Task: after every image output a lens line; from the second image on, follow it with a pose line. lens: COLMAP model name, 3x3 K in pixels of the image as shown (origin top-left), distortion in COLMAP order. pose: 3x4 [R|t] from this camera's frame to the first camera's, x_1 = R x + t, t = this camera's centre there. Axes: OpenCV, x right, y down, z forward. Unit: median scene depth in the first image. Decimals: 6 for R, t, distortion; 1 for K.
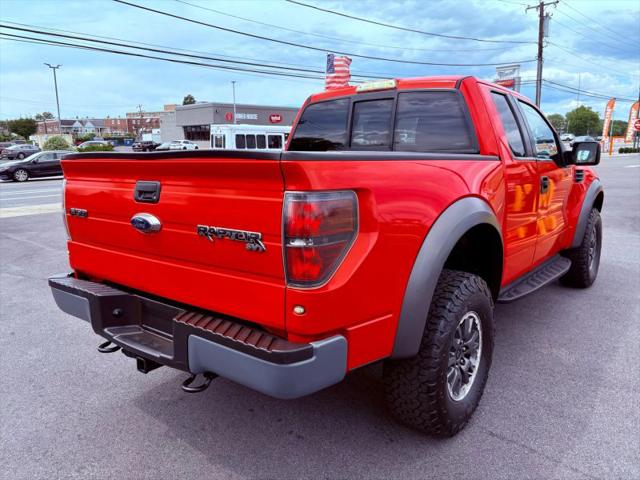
lens RADIAL K [[484.2, 0, 320.0], [0, 484.2, 240.0], [0, 0, 1]] dist [0.049709, -0.051475]
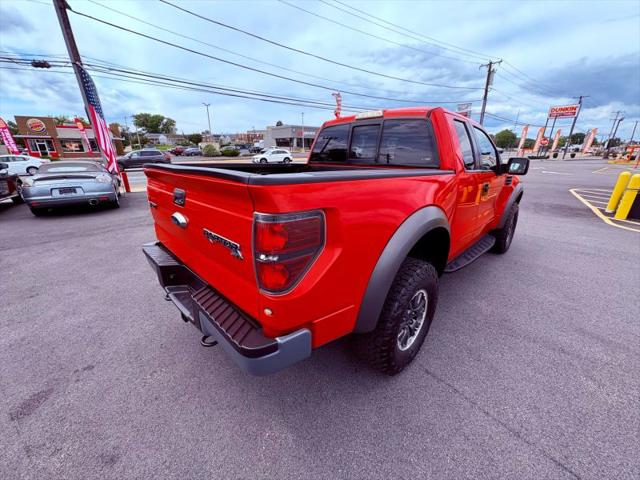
lens RADIAL K [[255.5, 0, 319.1], [0, 255.5, 240.6], [0, 0, 1]] dist [0.000595, -0.000063]
pose [[0.993297, 0.053273, -0.102583, 0.055356], [-0.037525, 0.988013, 0.149742, -0.051724], [0.109331, -0.144889, 0.983389, 0.169475]]
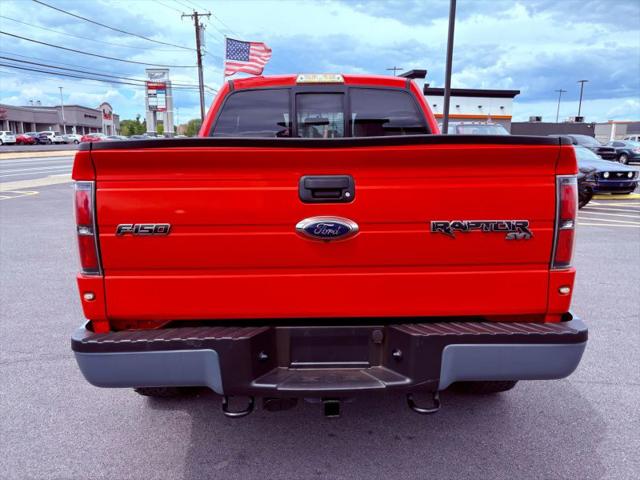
lens RADIAL K [[484.2, 0, 320.0], [0, 484.2, 240.0], [0, 0, 1]] dist [0.049709, -0.051475]
pose [[0.772617, -0.109250, 0.625402, -0.442103], [0.111284, 0.993136, 0.036009, -0.023657], [-0.625043, 0.041776, 0.779472, 0.204628]]
